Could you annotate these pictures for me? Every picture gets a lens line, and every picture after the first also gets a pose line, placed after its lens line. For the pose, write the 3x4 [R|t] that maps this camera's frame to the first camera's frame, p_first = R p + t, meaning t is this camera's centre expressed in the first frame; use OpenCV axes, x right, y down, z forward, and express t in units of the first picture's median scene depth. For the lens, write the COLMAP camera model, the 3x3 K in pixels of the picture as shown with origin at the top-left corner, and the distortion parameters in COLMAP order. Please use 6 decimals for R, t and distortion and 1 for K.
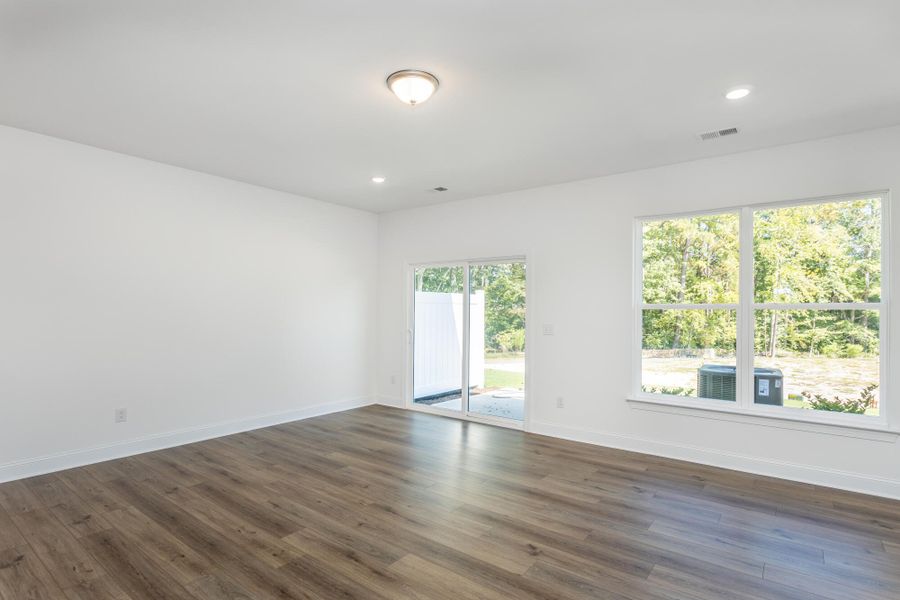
lens RADIAL K [[527.4, 0, 450.0], [0, 527.4, 300.0], [0, 0, 1]] dist [0.001079, -0.000140]
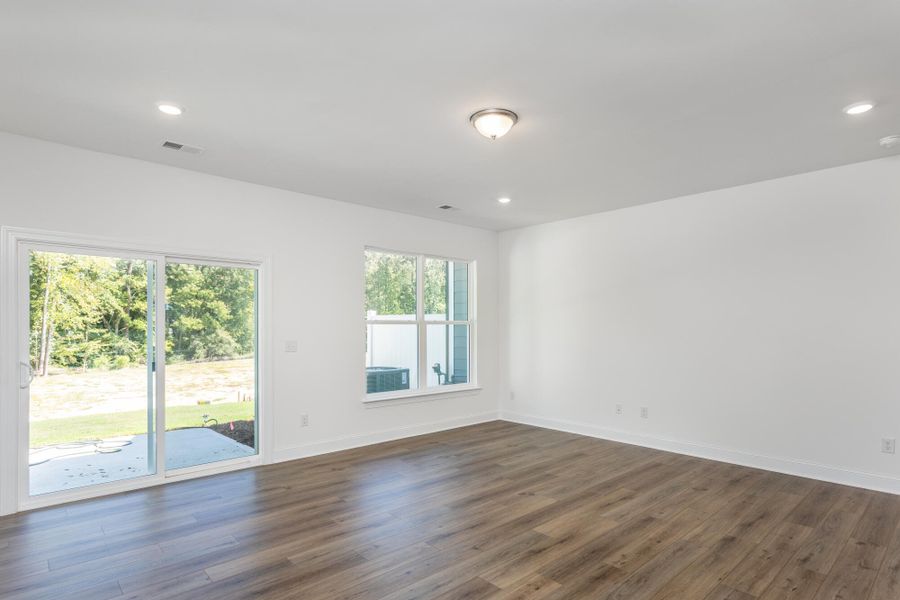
lens RADIAL K [[604.6, 0, 448.9], [0, 604.6, 312.6], [0, 0, 1]] dist [0.003986, 0.000776]
pose [[-0.015173, 0.018702, 0.999710, -0.441783], [-0.025265, 0.999499, -0.019081, 0.005547], [-0.999566, -0.025547, -0.014693, 0.370262]]
